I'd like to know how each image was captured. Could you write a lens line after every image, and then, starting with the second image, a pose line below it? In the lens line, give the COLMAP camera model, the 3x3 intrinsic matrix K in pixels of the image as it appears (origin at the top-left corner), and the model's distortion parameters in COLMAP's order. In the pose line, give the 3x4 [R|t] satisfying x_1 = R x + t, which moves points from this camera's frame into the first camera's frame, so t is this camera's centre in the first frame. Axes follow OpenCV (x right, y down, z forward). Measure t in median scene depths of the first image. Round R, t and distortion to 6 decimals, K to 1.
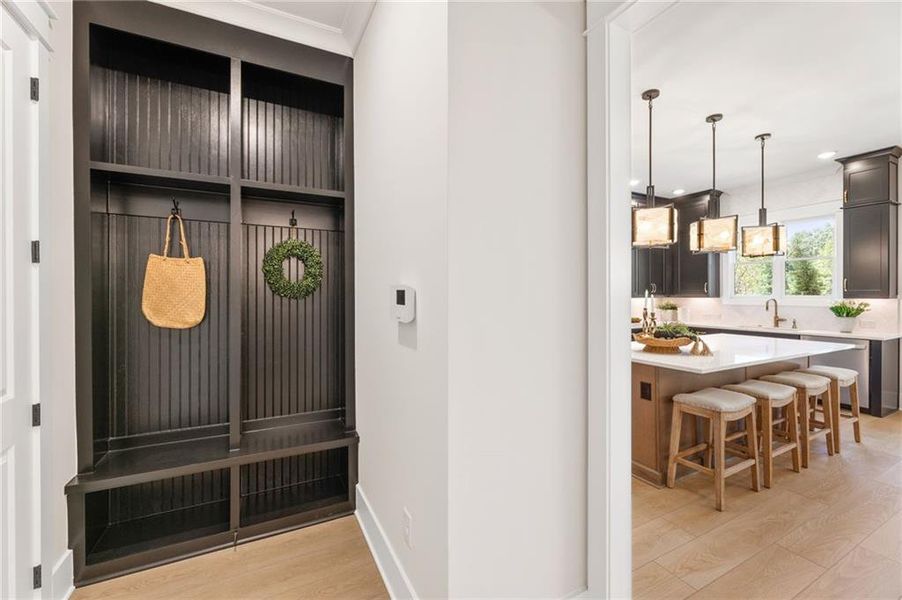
lens RADIAL K [[367.2, 0, 451.0], [0, 367.2, 300.0], [0, 0, 1]] dist [0.001497, 0.000087]
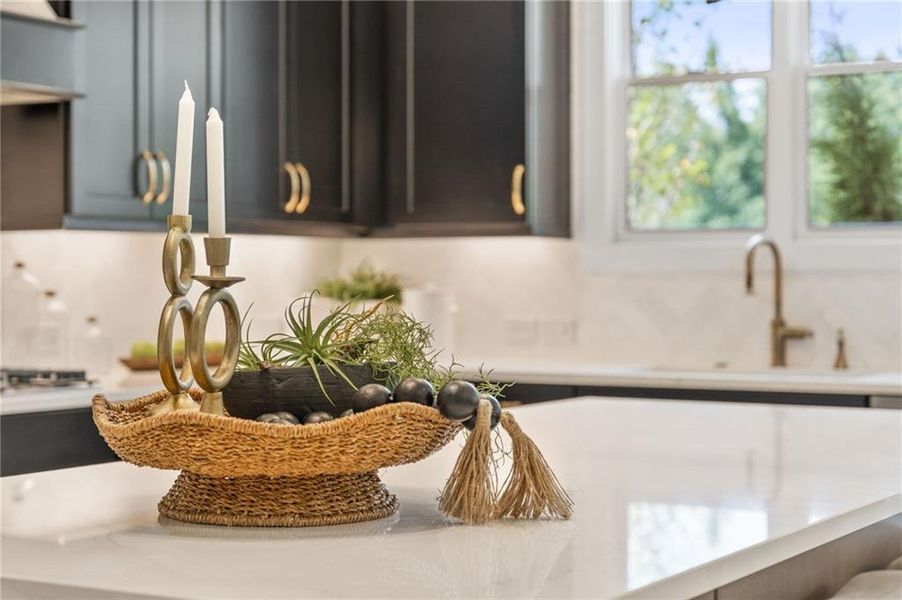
lens RADIAL K [[1735.4, 0, 451.0], [0, 1735.4, 300.0], [0, 0, 1]] dist [0.034643, 0.071272]
pose [[0.841580, -0.000985, 0.540132, 0.250016], [0.001312, 0.999999, -0.000221, 0.054435], [-0.540131, 0.000894, 0.841580, 0.370531]]
